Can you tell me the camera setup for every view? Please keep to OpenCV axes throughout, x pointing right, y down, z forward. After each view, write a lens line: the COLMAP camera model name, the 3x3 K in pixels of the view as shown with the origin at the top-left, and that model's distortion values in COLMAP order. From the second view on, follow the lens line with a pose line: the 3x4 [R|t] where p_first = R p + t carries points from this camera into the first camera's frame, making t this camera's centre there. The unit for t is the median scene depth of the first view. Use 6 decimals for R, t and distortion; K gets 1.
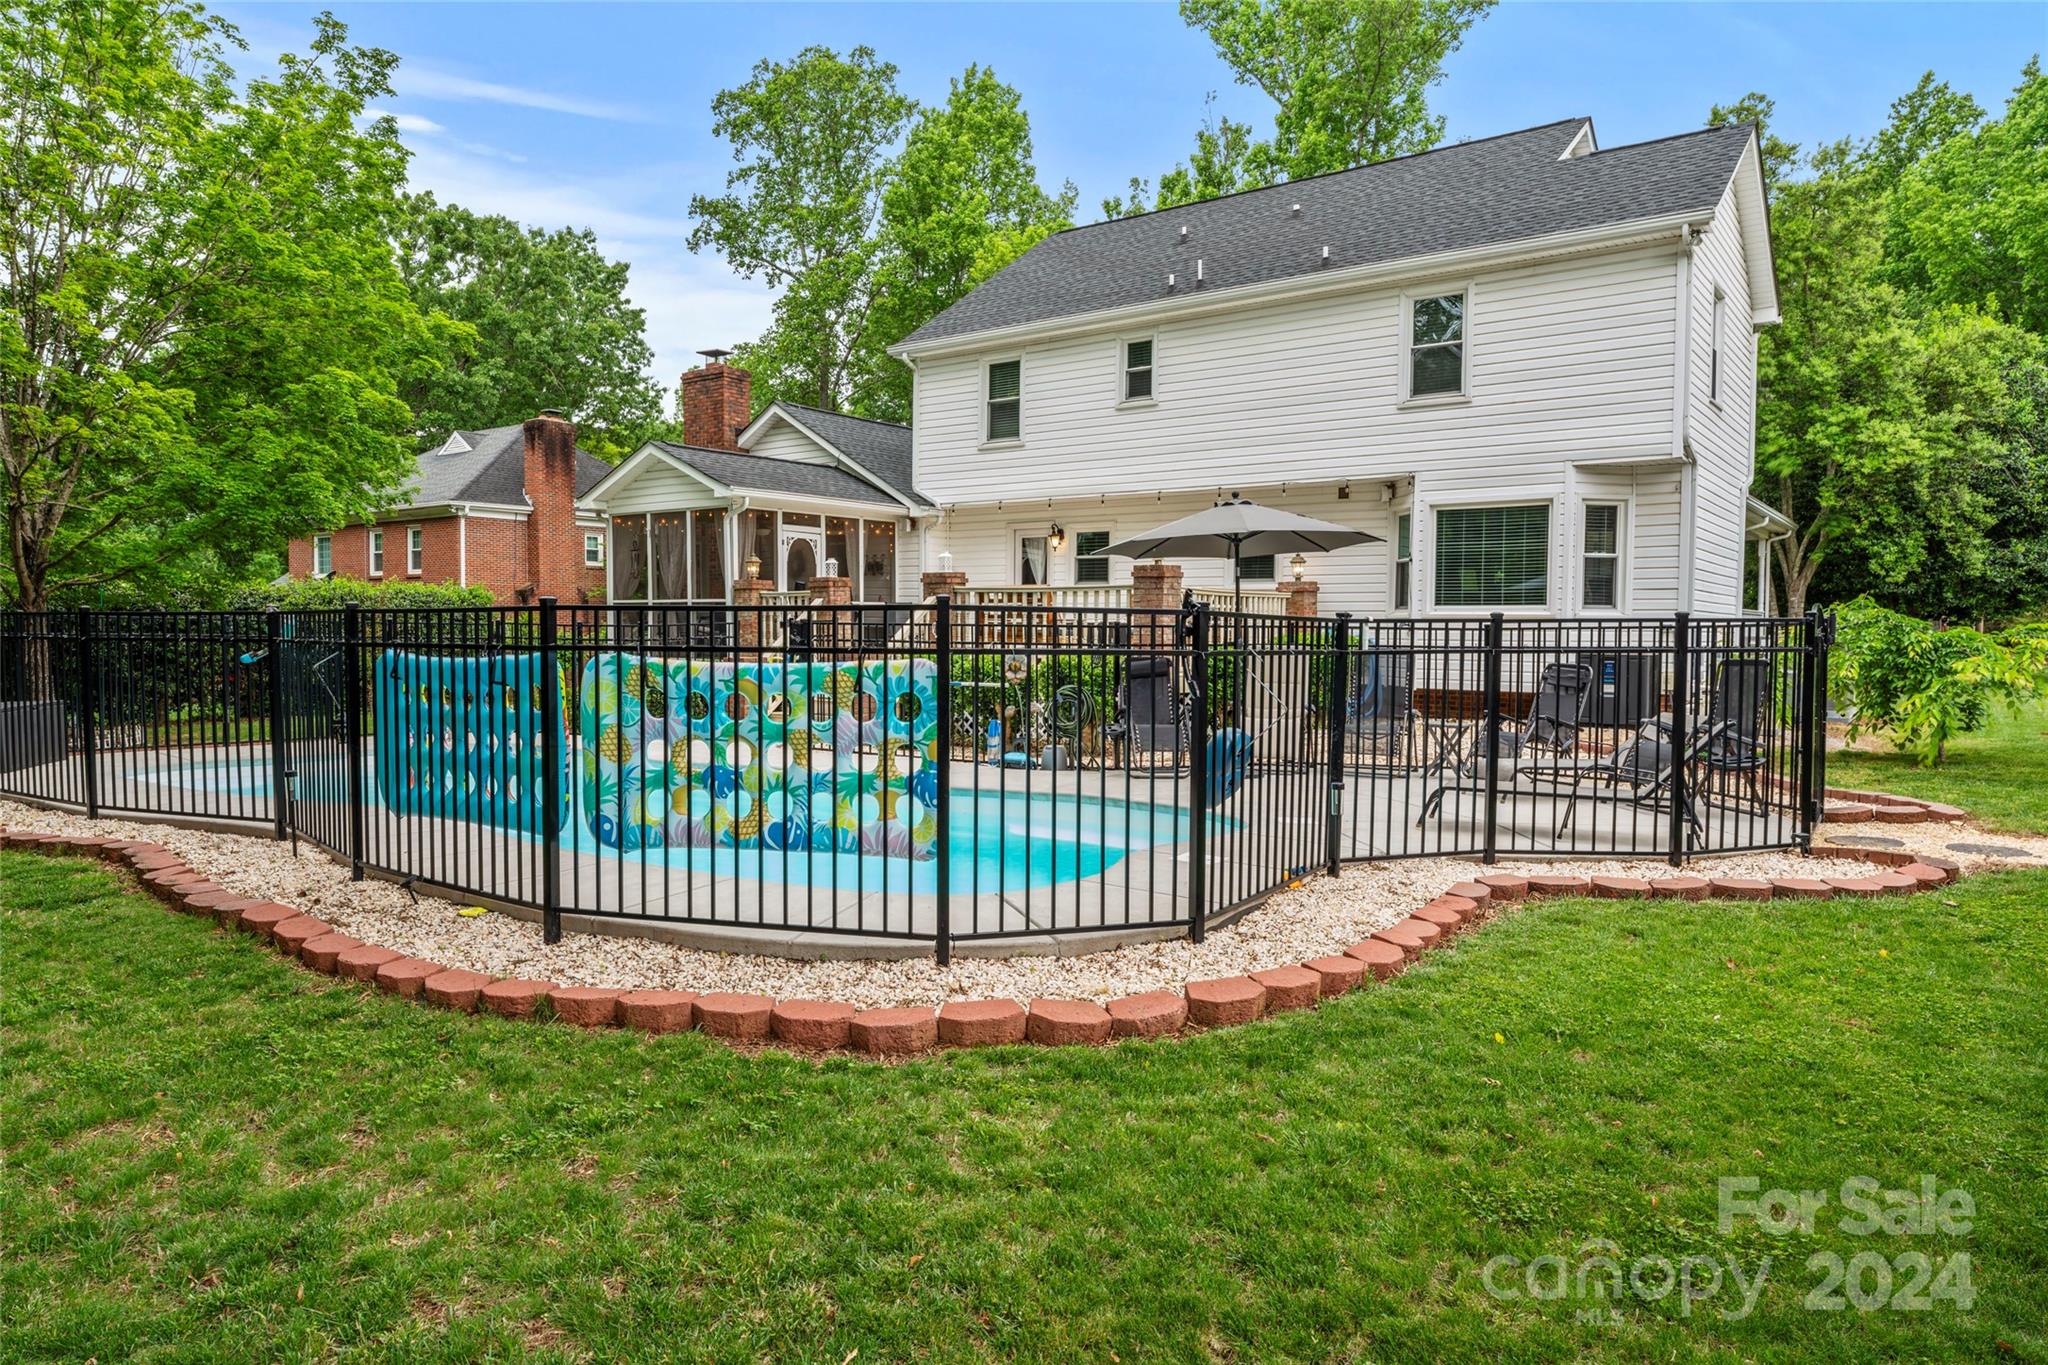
lens RADIAL K [[1286.2, 0, 1025.4], [0, 1286.2, 677.2], [0, 0, 1]] dist [-0.000202, 0.000757]
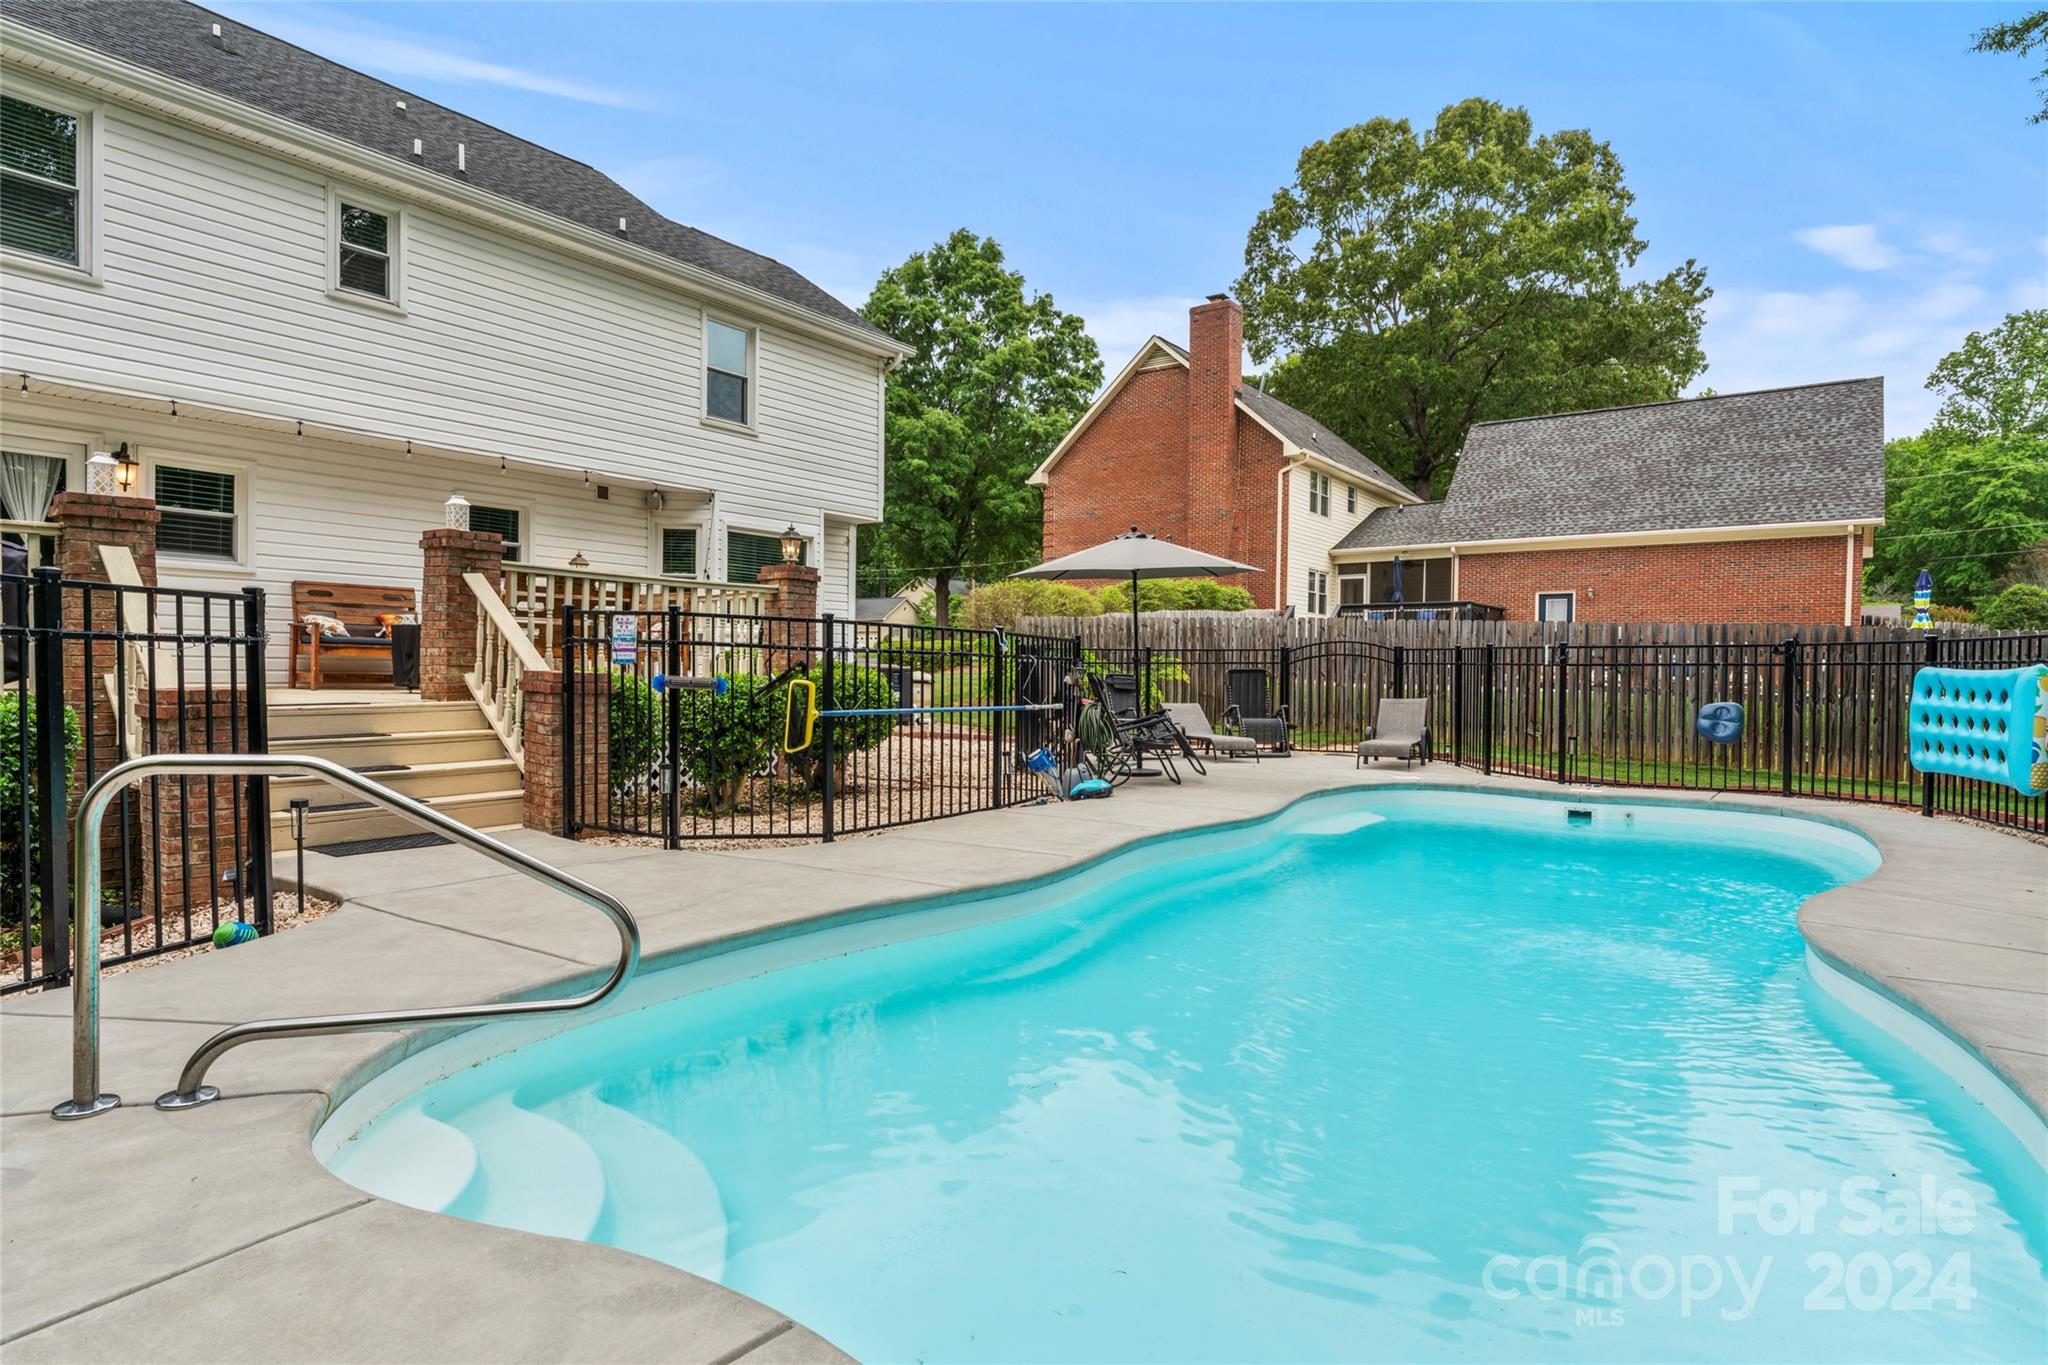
lens RADIAL K [[1094.0, 0, 1028.8], [0, 1094.0, 680.7], [0, 0, 1]] dist [0.001883, 0.001474]
pose [[-0.002720, -0.012578, 0.999917, -0.487358], [0.026793, 0.999561, 0.012646, -0.011307], [-0.999637, 0.026825, -0.002382, 0.651993]]
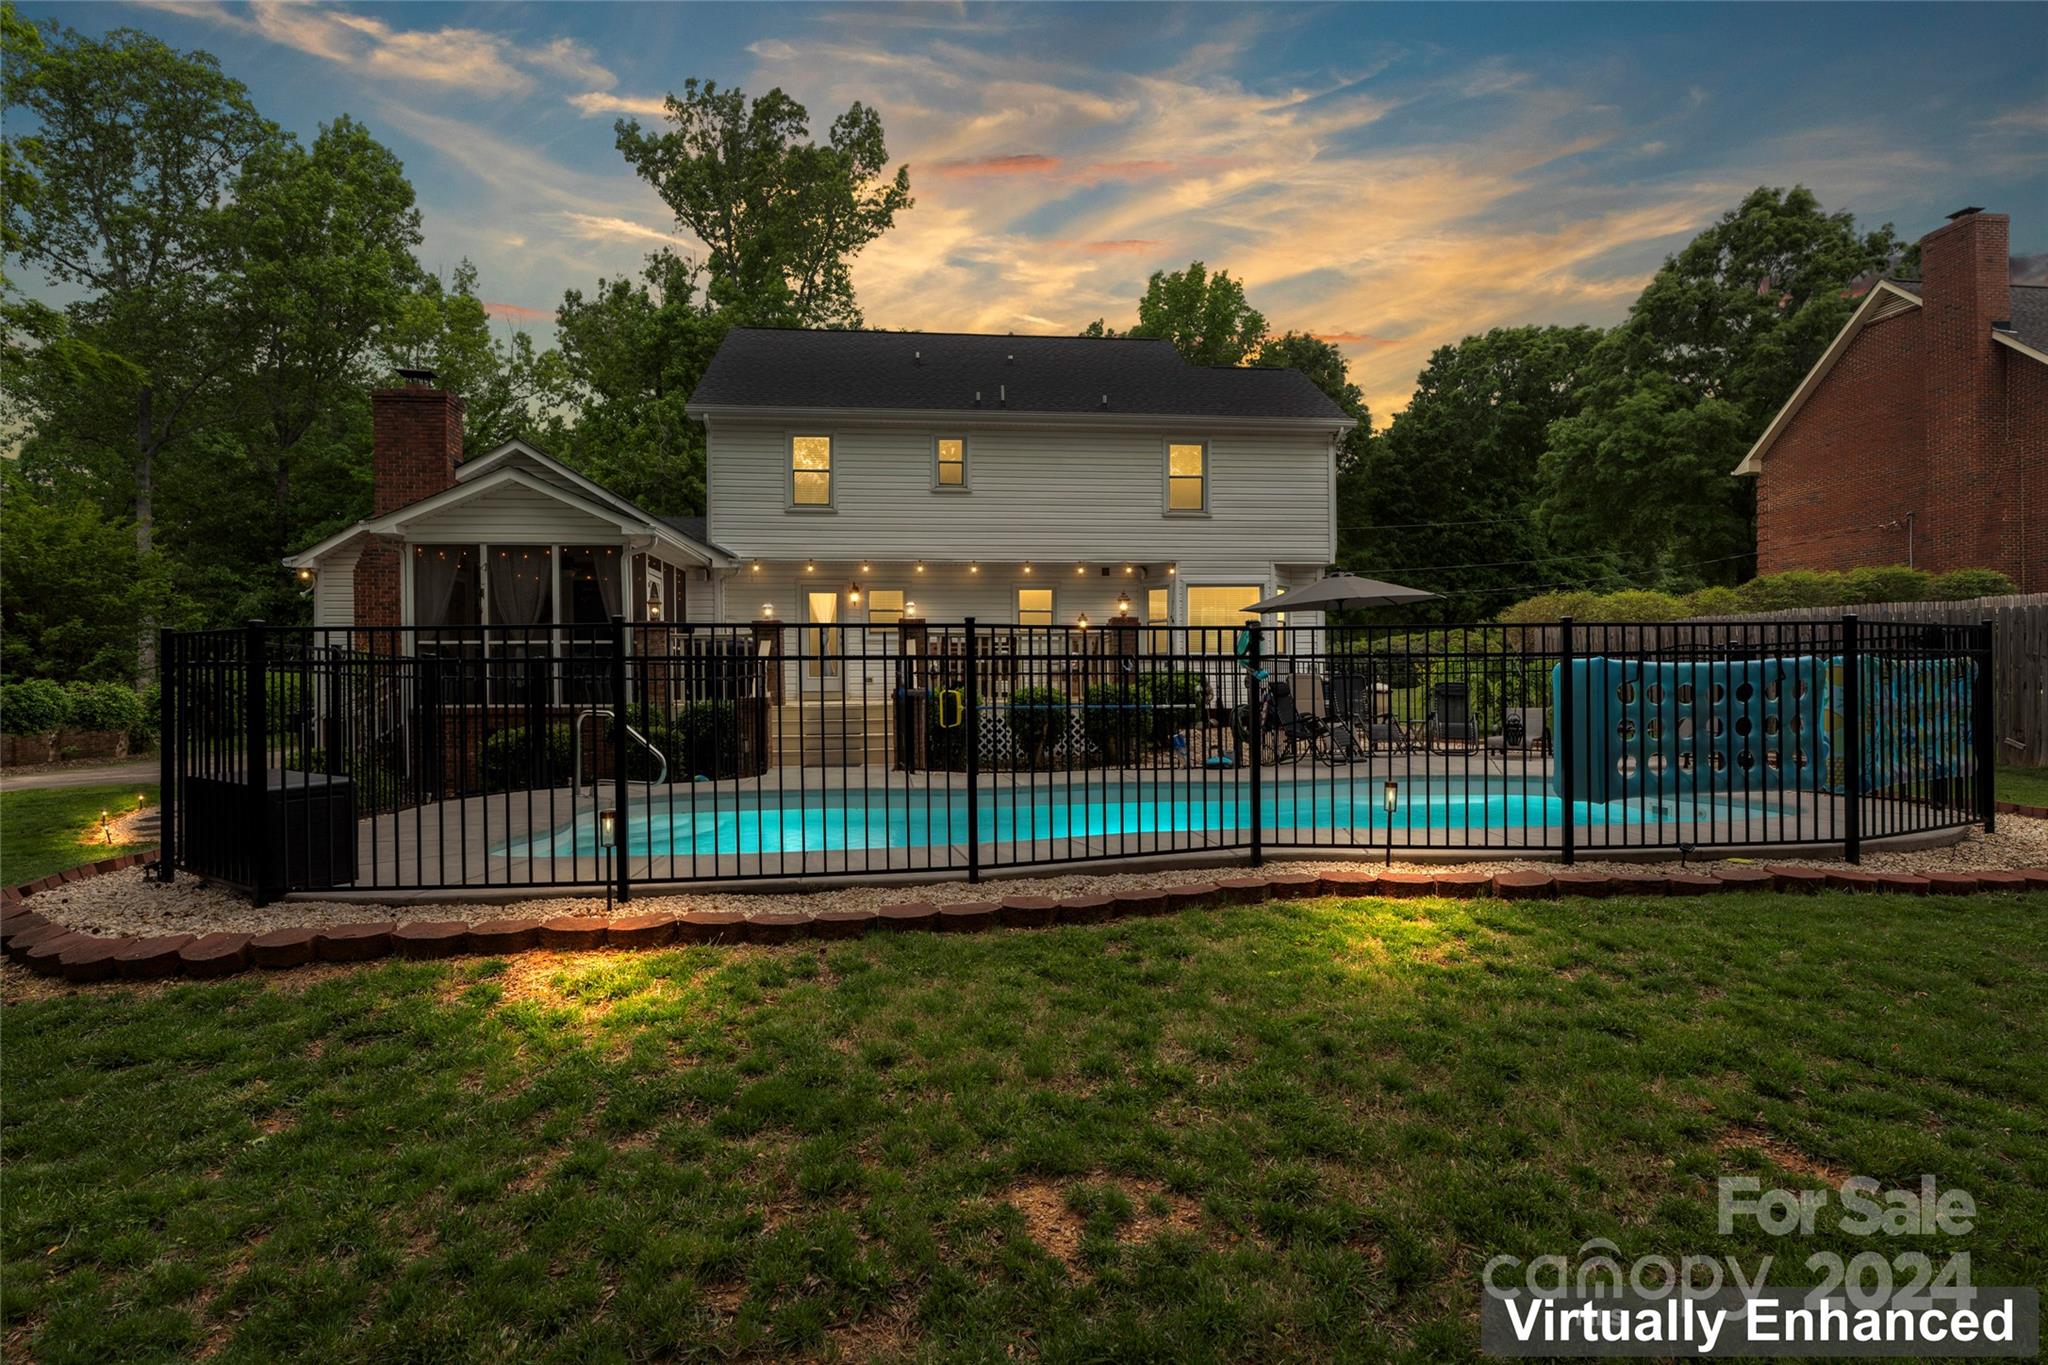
lens RADIAL K [[1008.5, 0, 1028.0], [0, 1008.5, 685.4], [0, 0, 1]] dist [0.001634, 0.000717]
pose [[0.747048, -0.013405, 0.664635, -0.509982], [0.034167, 0.999250, -0.018249, -0.001142], [-0.663891, 0.036342, 0.746945, 0.218779]]
